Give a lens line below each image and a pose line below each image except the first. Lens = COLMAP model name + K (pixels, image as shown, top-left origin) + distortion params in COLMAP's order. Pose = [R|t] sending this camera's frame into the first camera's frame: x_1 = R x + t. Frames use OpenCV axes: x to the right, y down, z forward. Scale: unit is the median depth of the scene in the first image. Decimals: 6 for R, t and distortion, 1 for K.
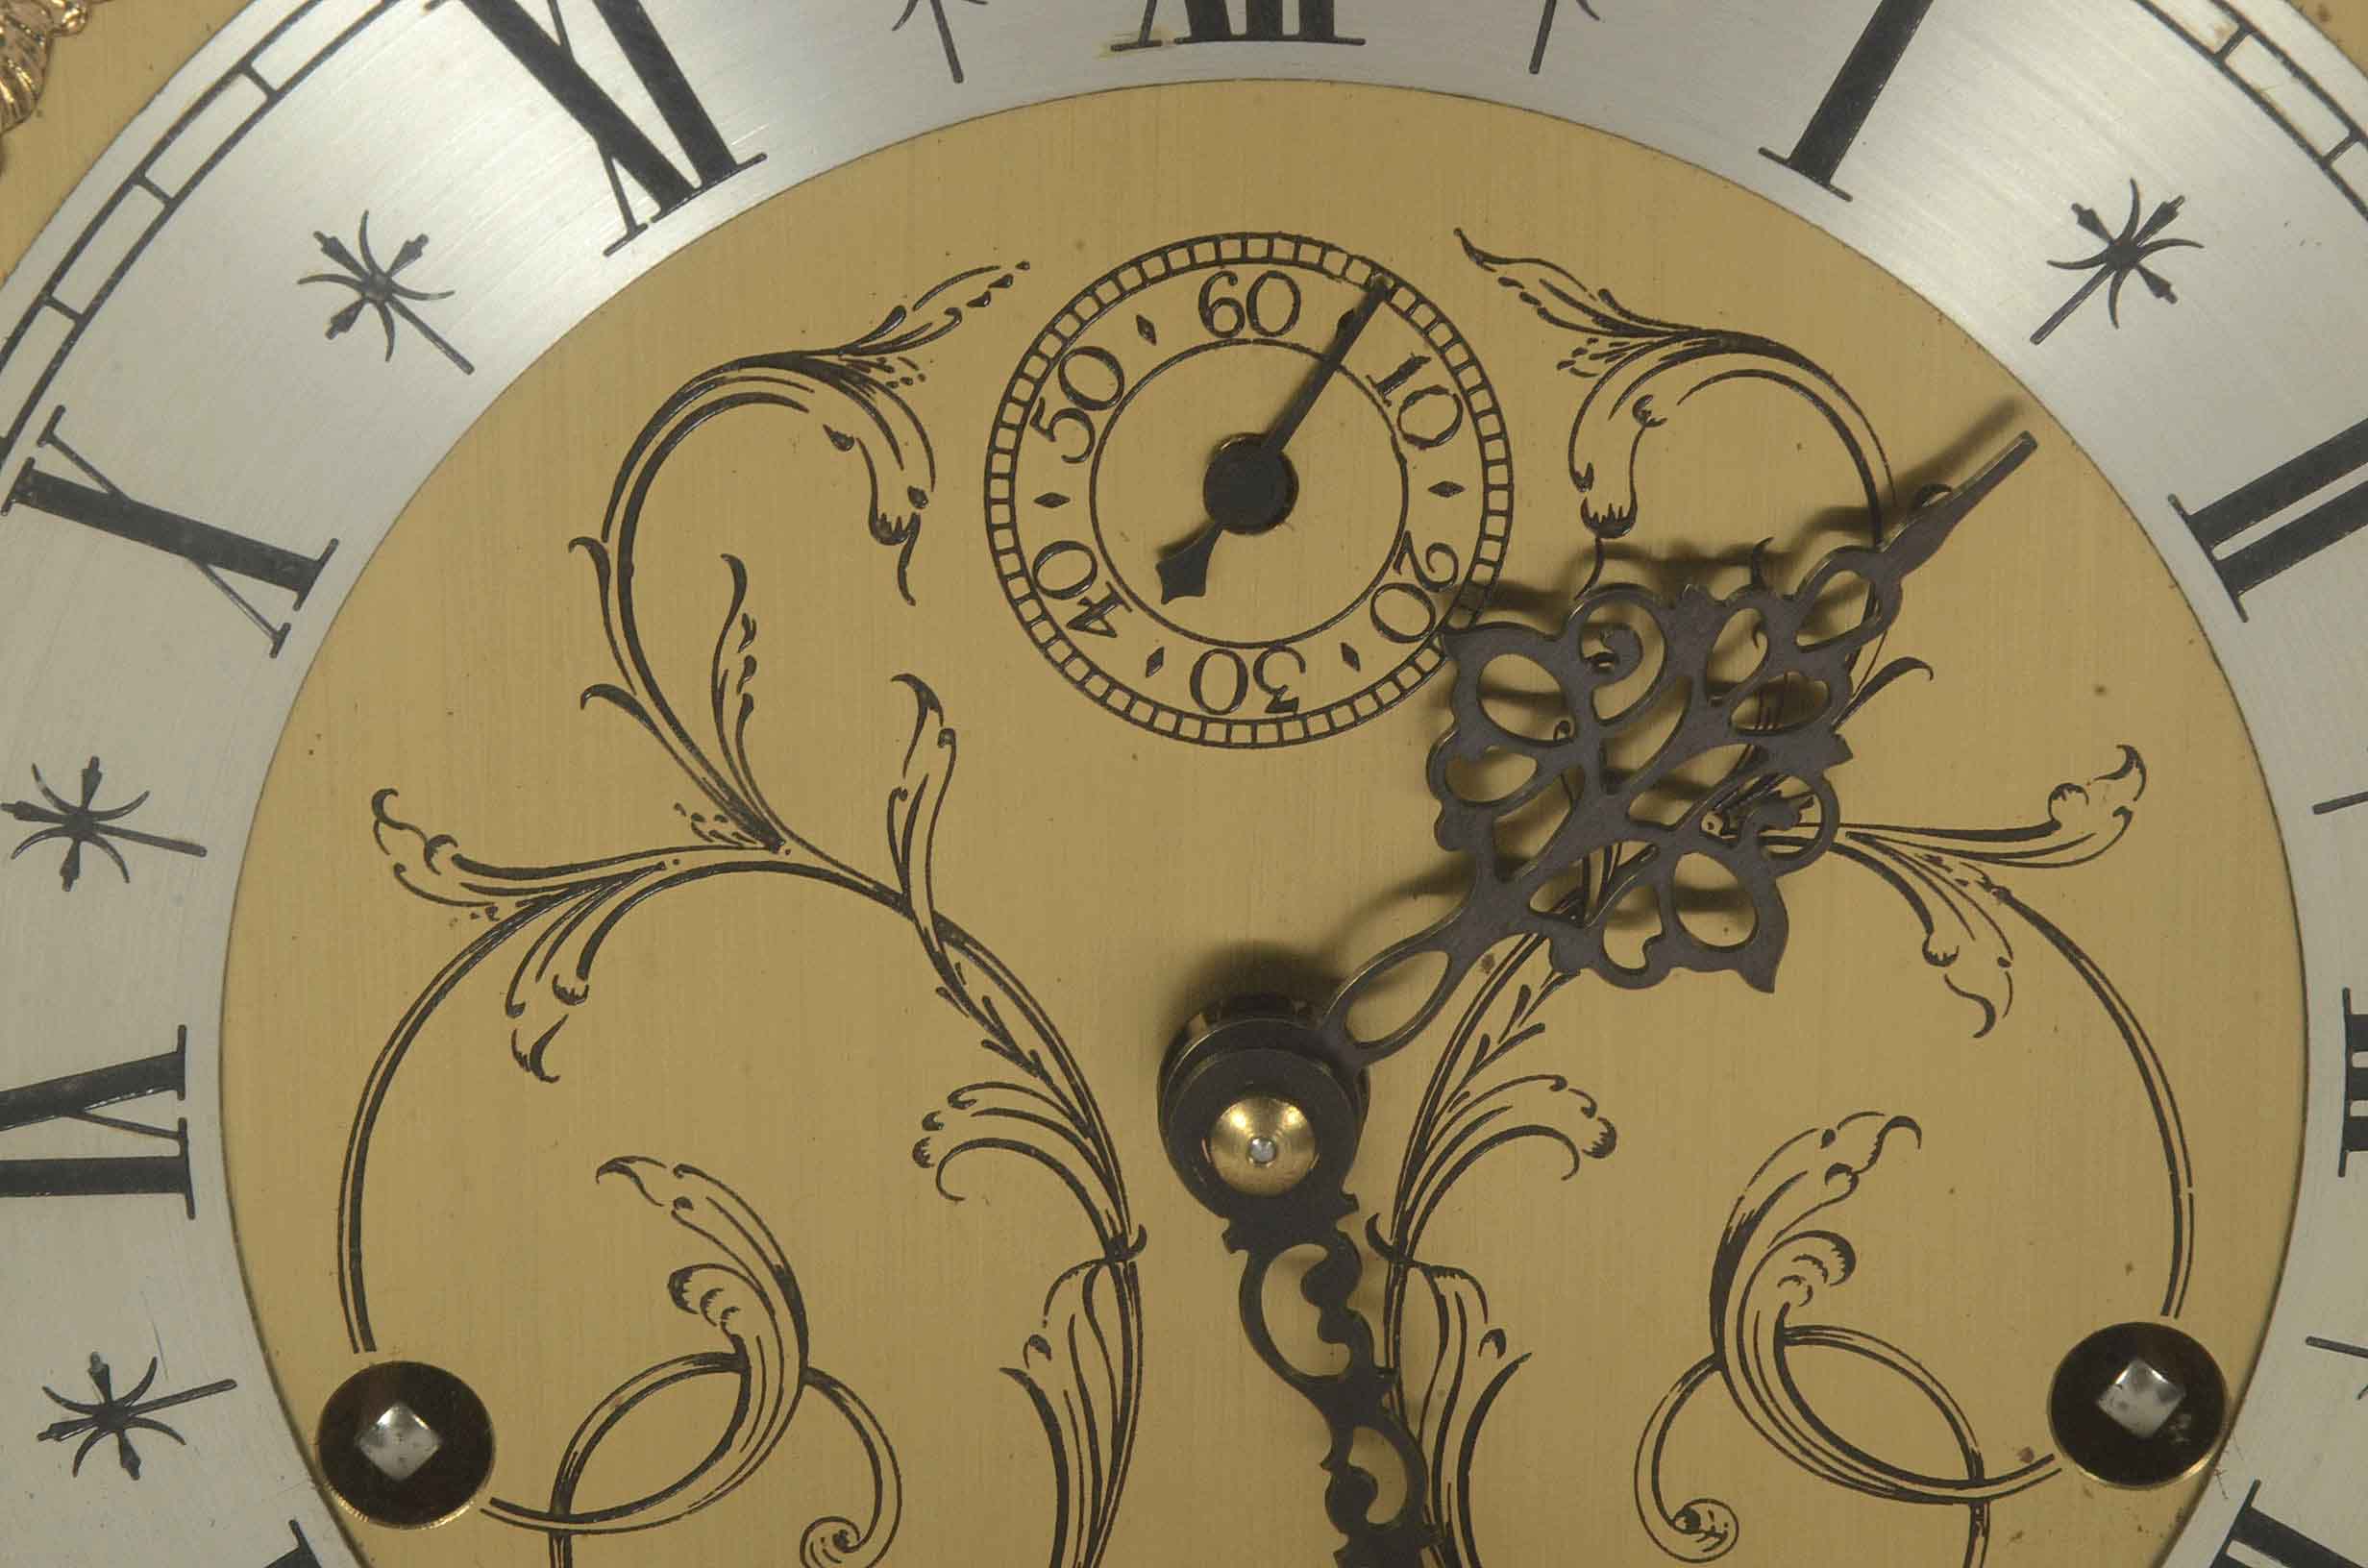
lens RADIAL K [[8706.4, 0, 1178.5], [0, 8706.4, 791.7], [0, 0, 1]] dist [0.766571, 0.000000]
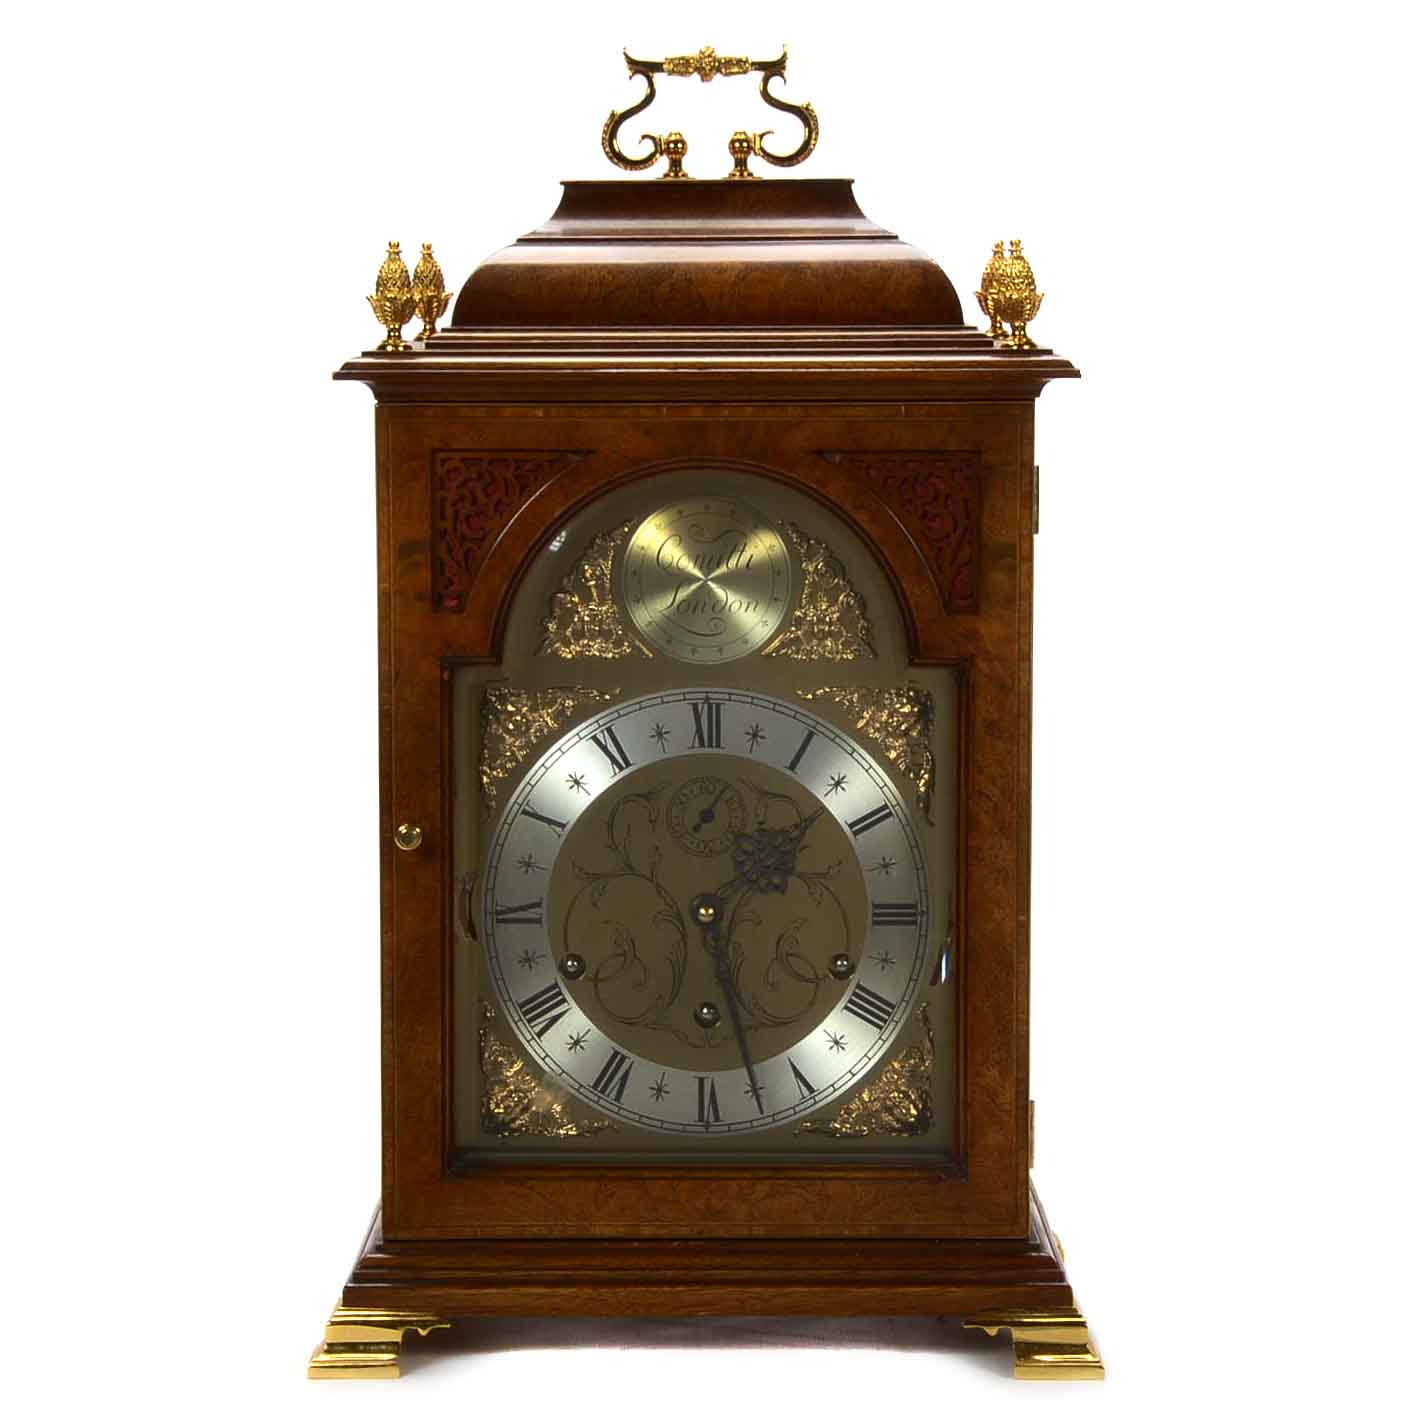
lens RADIAL K [[4973.4, 0, 713.9], [0, 4973.4, 742.0], [0, 0, 1]] dist [0.246605, 0.000000]
pose [[0.999606, 0.023451, -0.015421, 0.069543], [-0.026171, 0.977299, -0.210243, 0.694365], [0.010141, 0.210564, 0.977528, -2.661948]]
